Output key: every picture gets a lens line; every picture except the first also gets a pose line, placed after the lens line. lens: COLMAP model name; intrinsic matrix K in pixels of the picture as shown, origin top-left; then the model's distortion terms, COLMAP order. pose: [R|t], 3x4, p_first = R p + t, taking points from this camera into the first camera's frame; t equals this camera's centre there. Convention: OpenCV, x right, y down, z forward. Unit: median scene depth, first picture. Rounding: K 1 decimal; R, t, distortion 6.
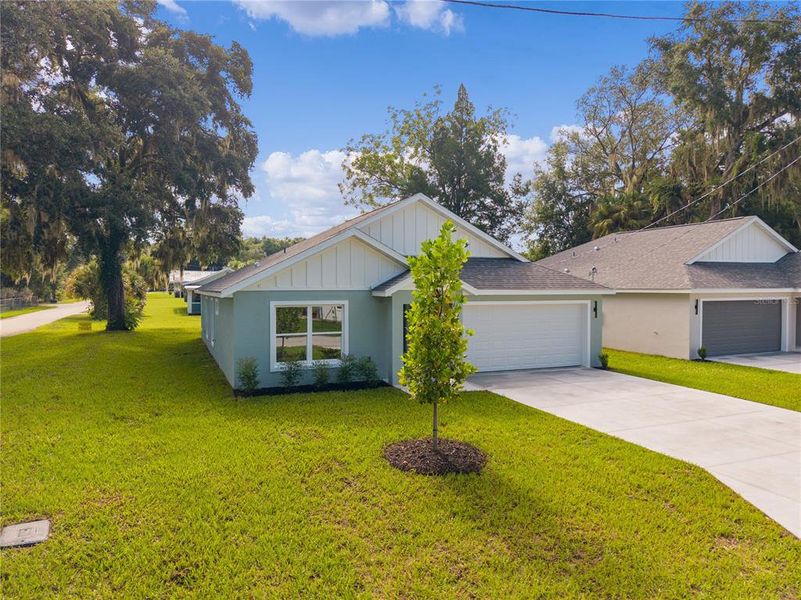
lens RADIAL K [[537.9, 0, 400.5], [0, 537.9, 300.0], [0, 0, 1]] dist [0.053844, -0.071440]
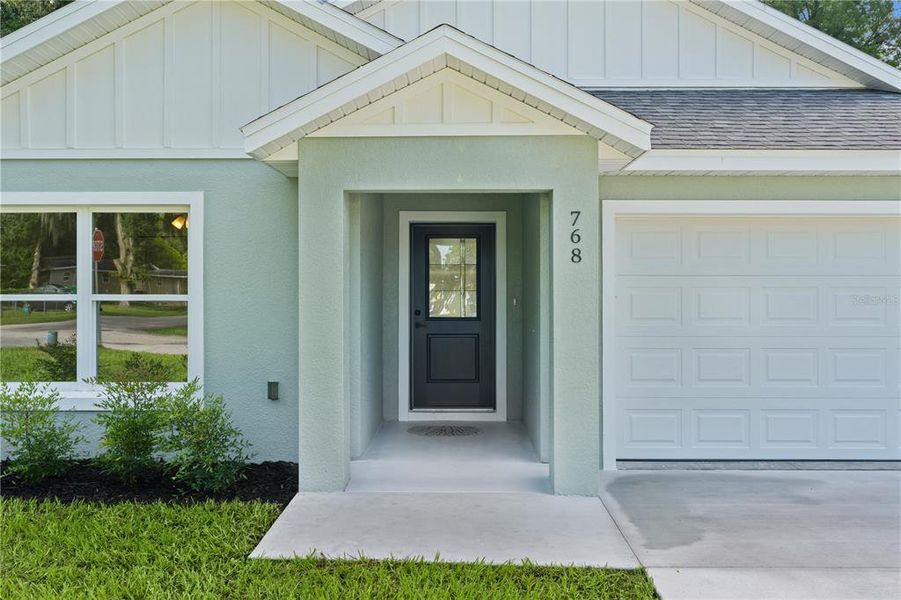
lens RADIAL K [[715.6, 0, 457.8], [0, 715.6, 294.0], [0, 0, 1]] dist [0.001193, -0.000538]
pose [[0.919009, 0.003197, -0.394224, 0.144411], [-0.012506, 0.999700, -0.021048, 0.048432], [0.394039, 0.024273, 0.918773, 0.508947]]
